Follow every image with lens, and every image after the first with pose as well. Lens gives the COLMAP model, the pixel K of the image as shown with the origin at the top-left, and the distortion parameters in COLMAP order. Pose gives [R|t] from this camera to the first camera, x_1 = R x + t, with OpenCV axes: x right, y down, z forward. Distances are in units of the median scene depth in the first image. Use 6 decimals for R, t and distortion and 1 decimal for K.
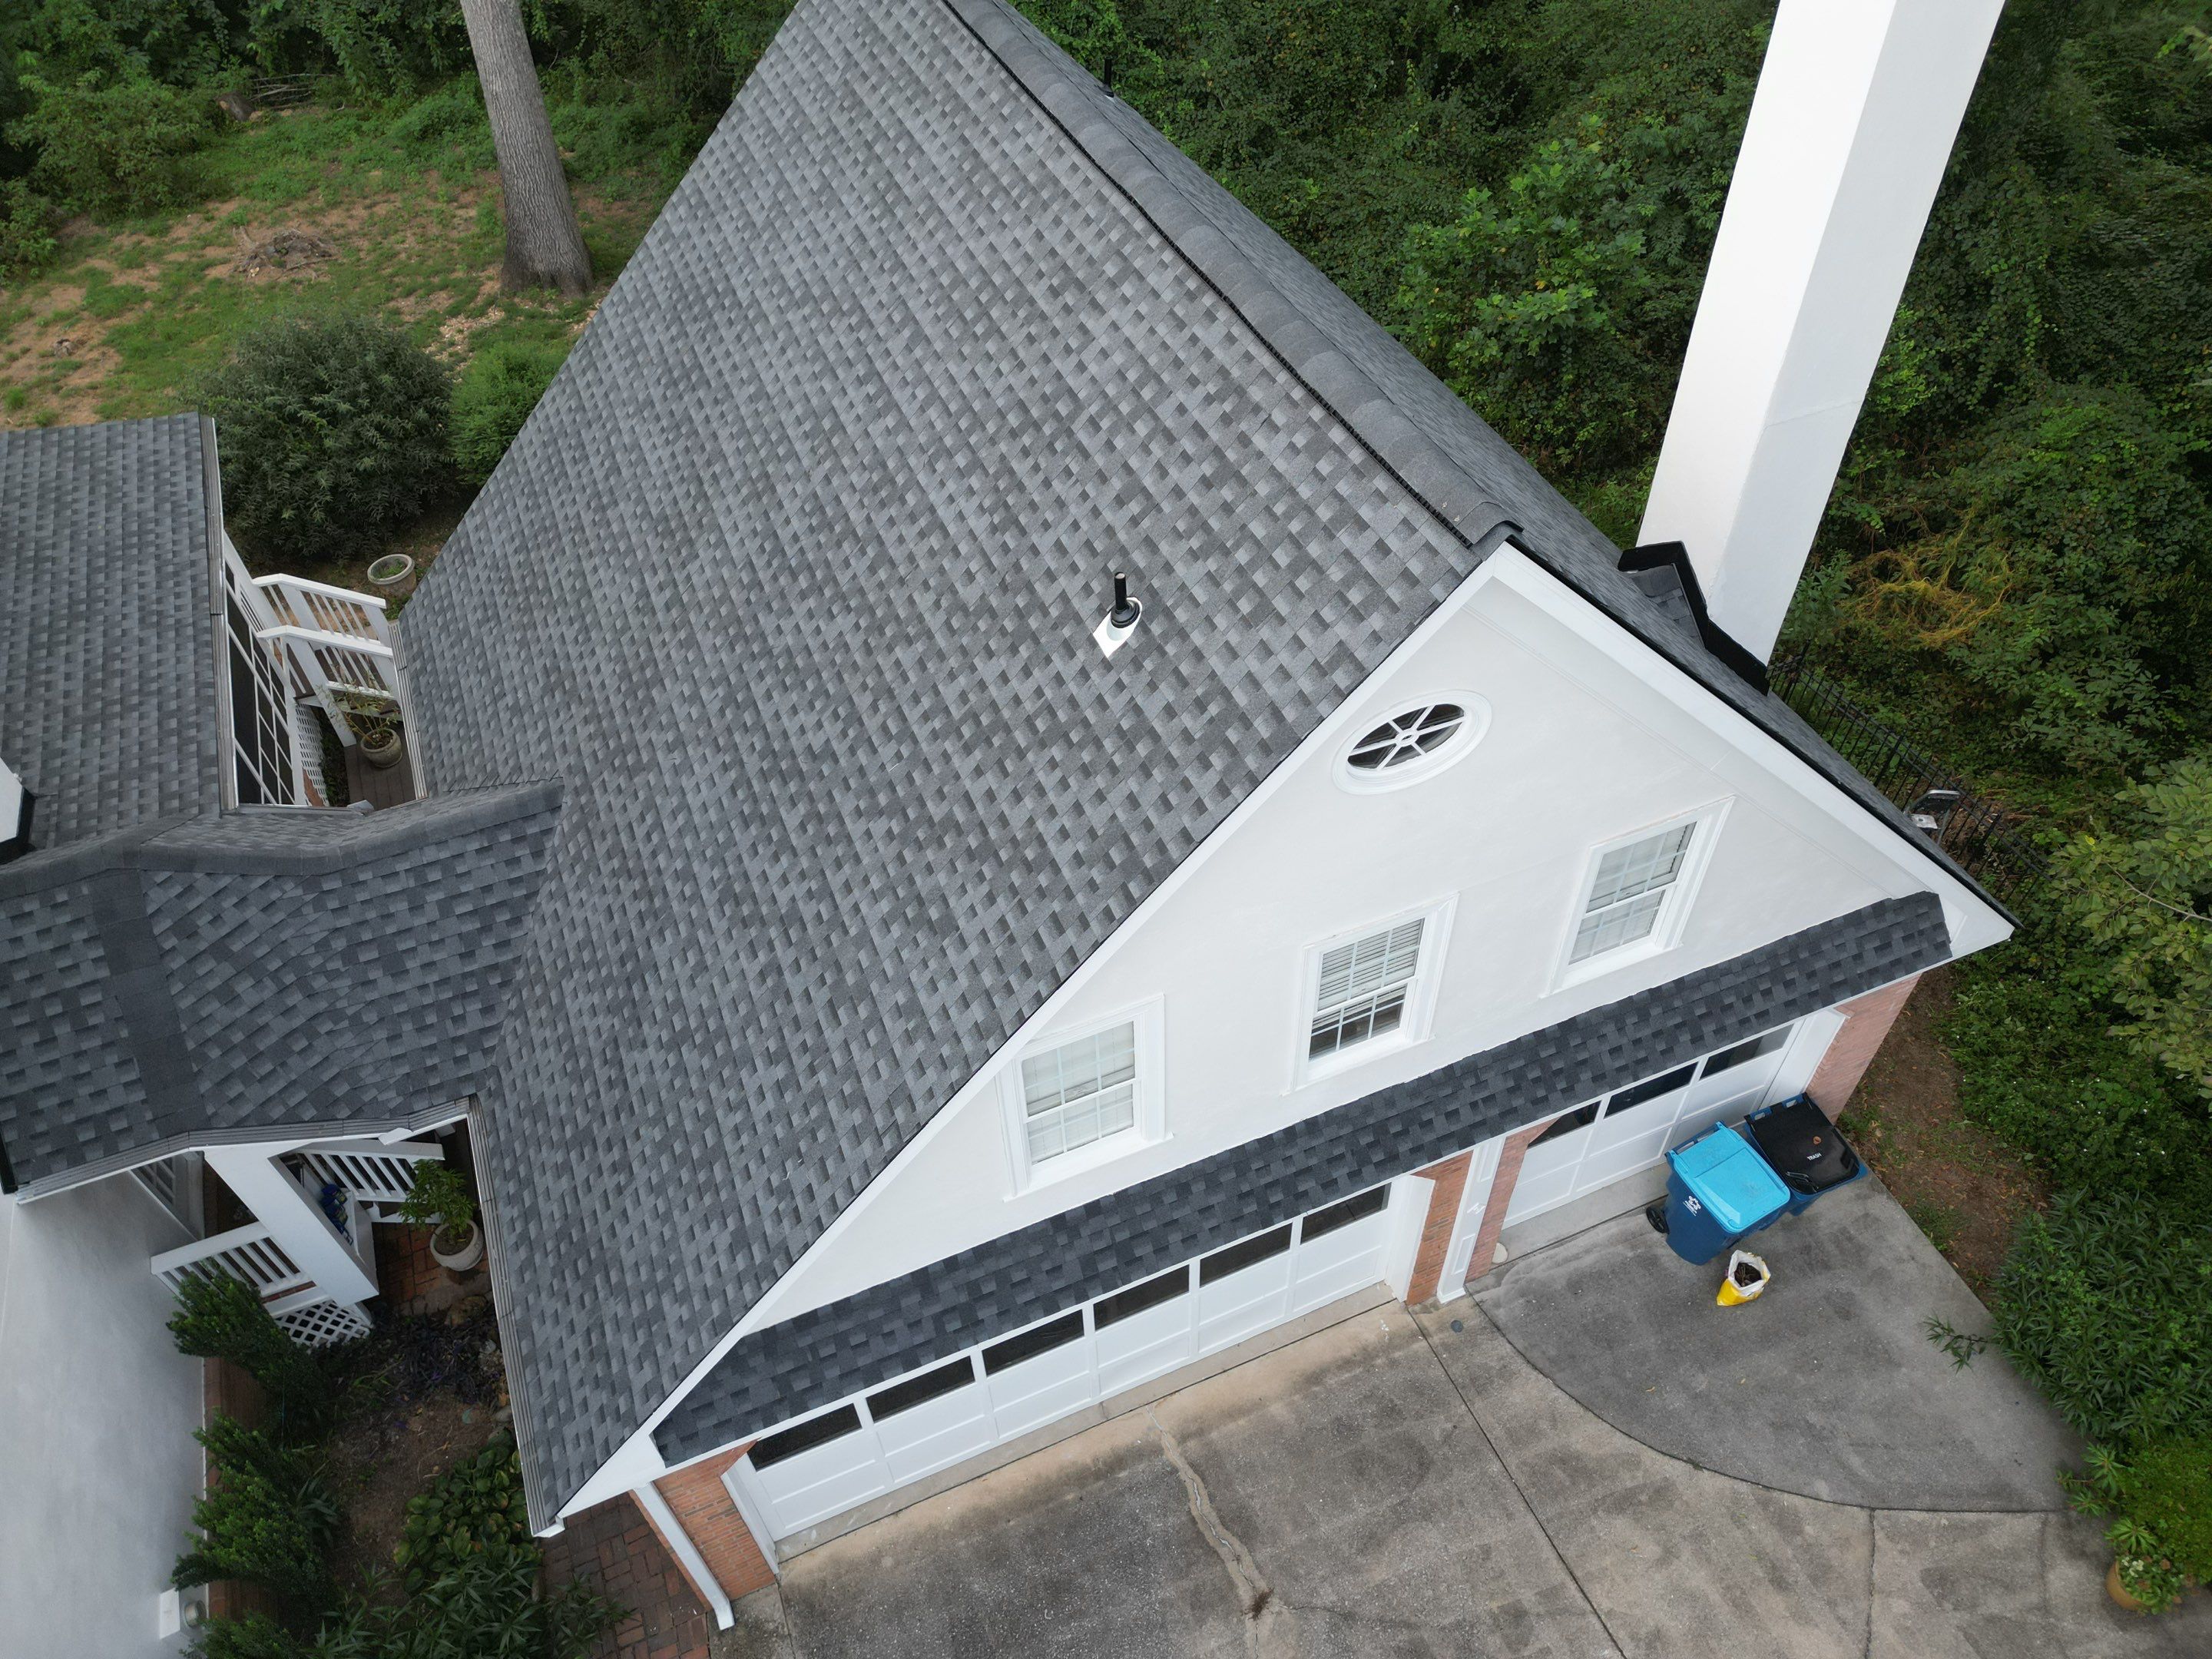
lens RADIAL K [[1556.7, 0, 1096.1], [0, 1556.7, 820.2], [0, 0, 1]] dist [0.074047, -0.066455]
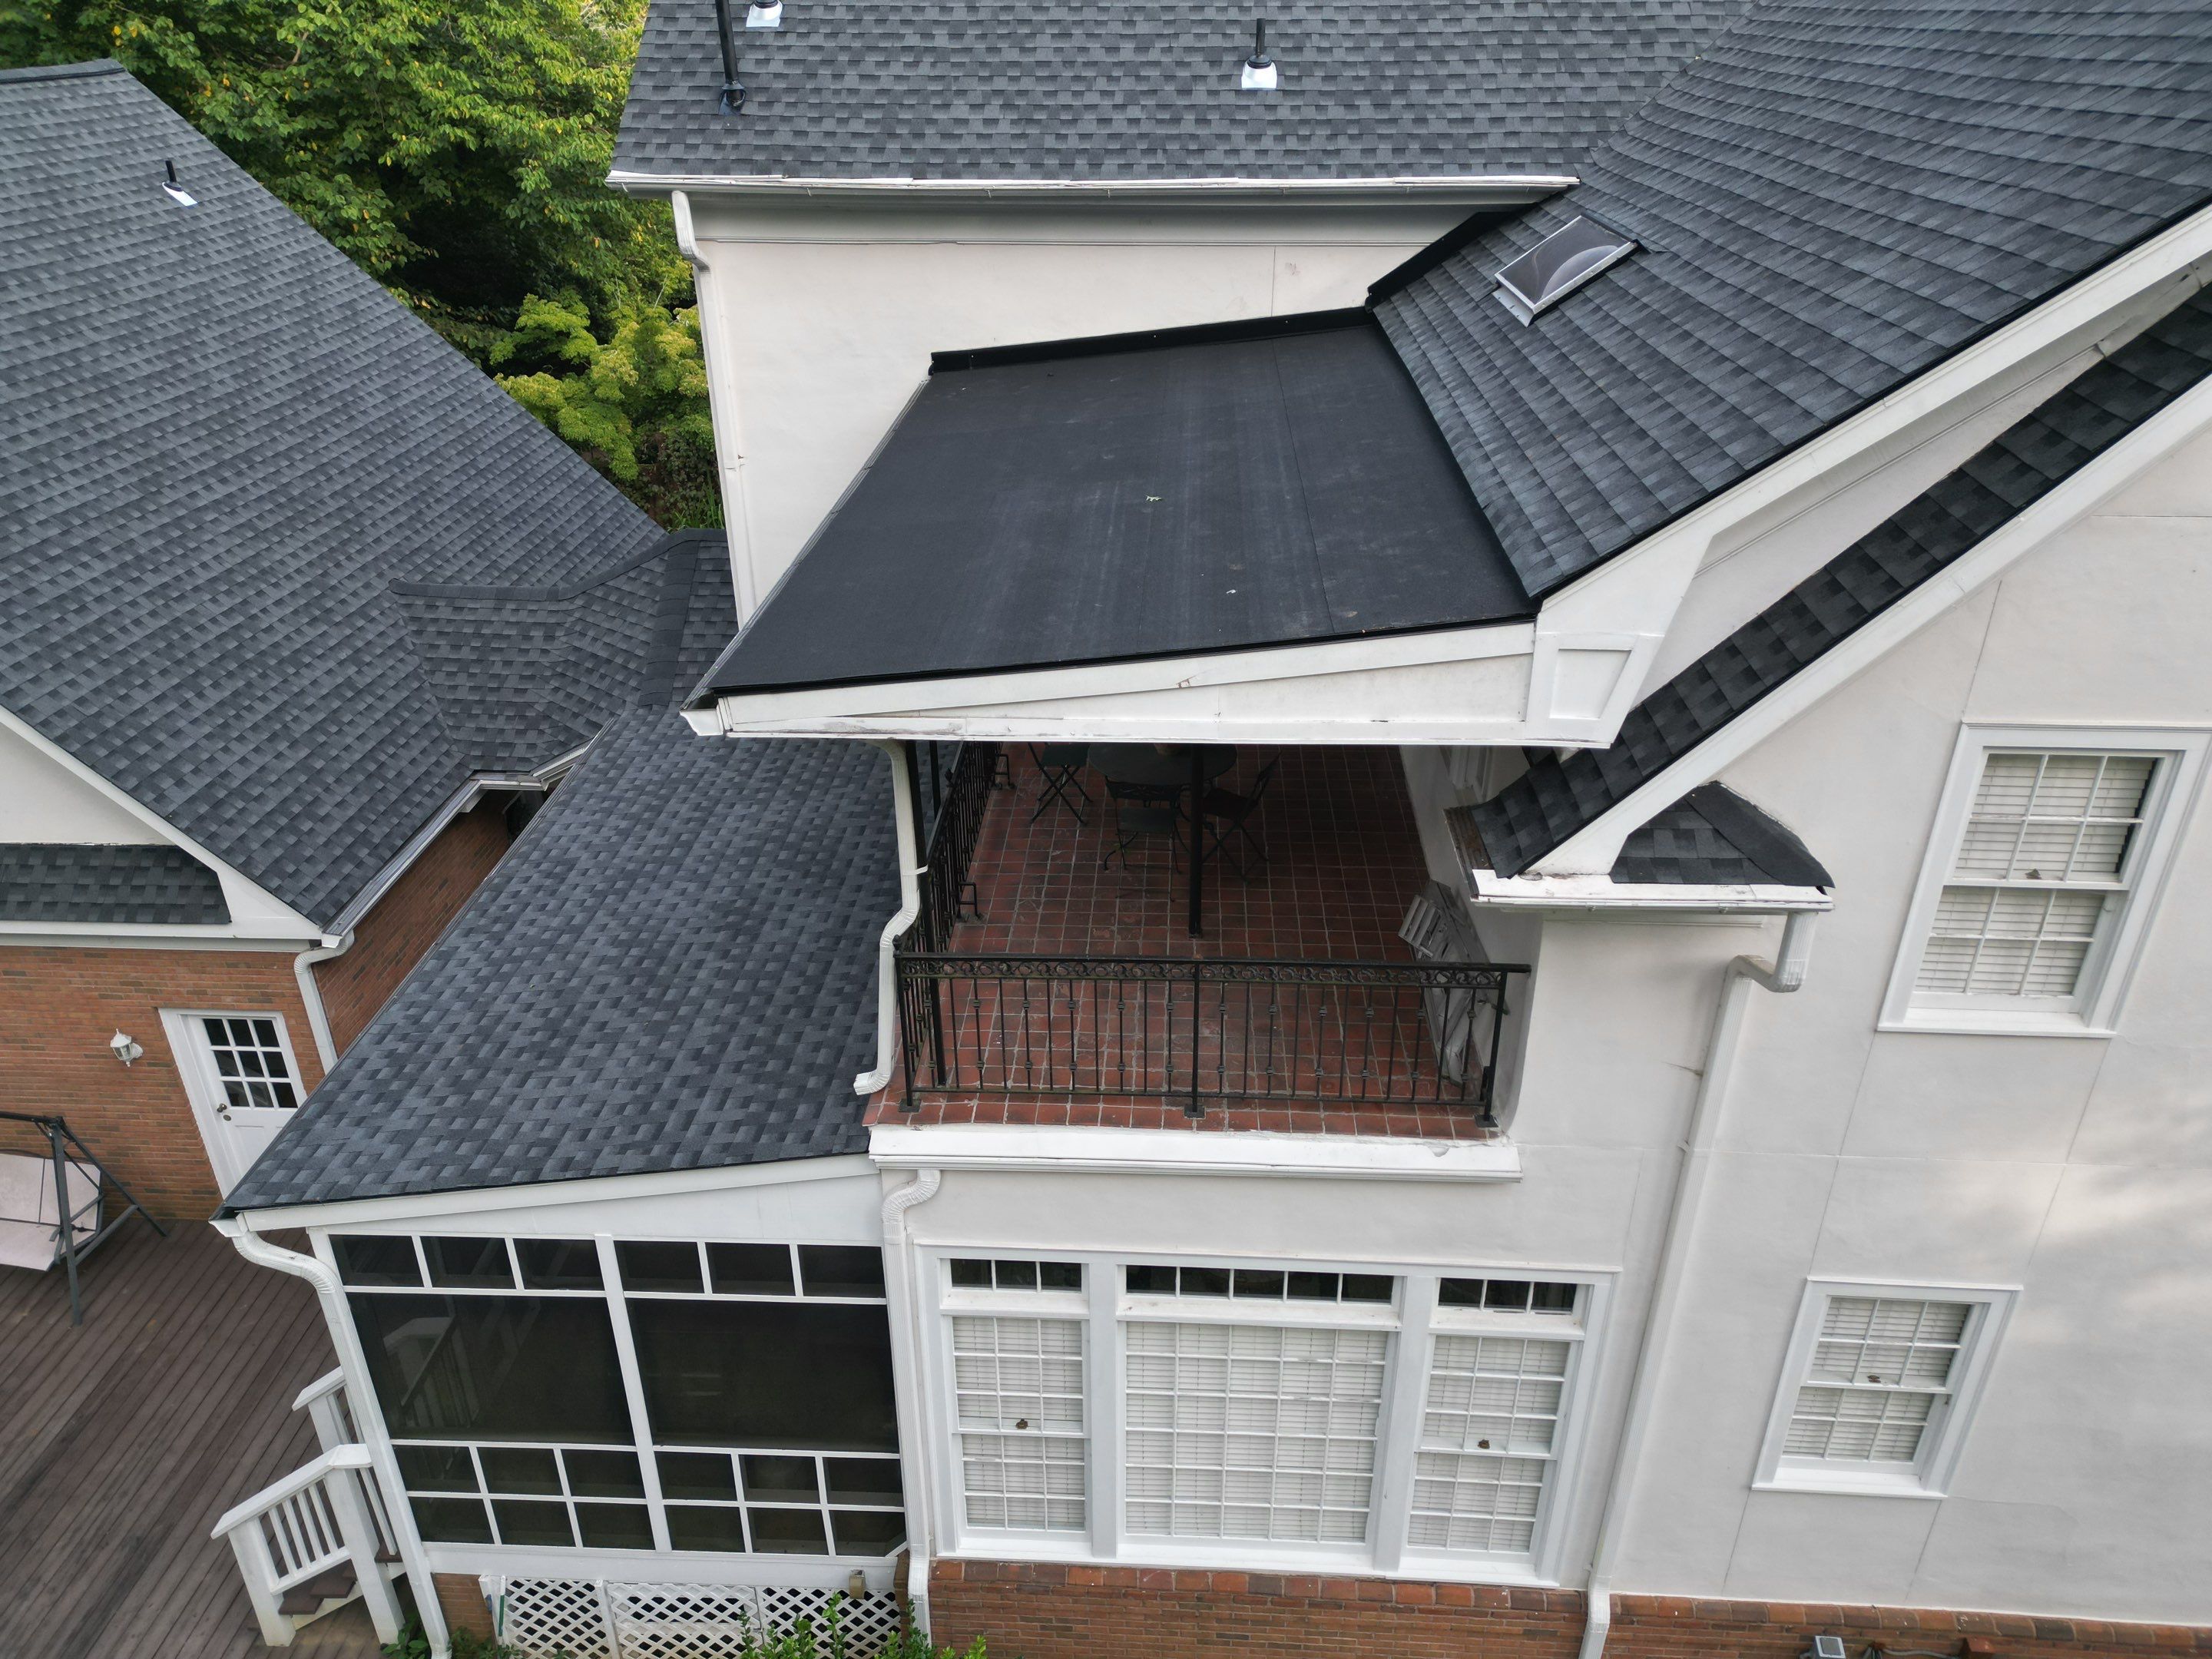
lens RADIAL K [[1556.7, 0, 1127.5], [0, 1556.7, 827.2], [0, 0, 1]] dist [0.074047, -0.066455]
pose [[-0.899054, -0.191831, 0.393576, -2.717736], [0.331451, 0.289149, 0.898072, -1.757845], [-0.286080, 0.937867, -0.196378, 2.443845]]
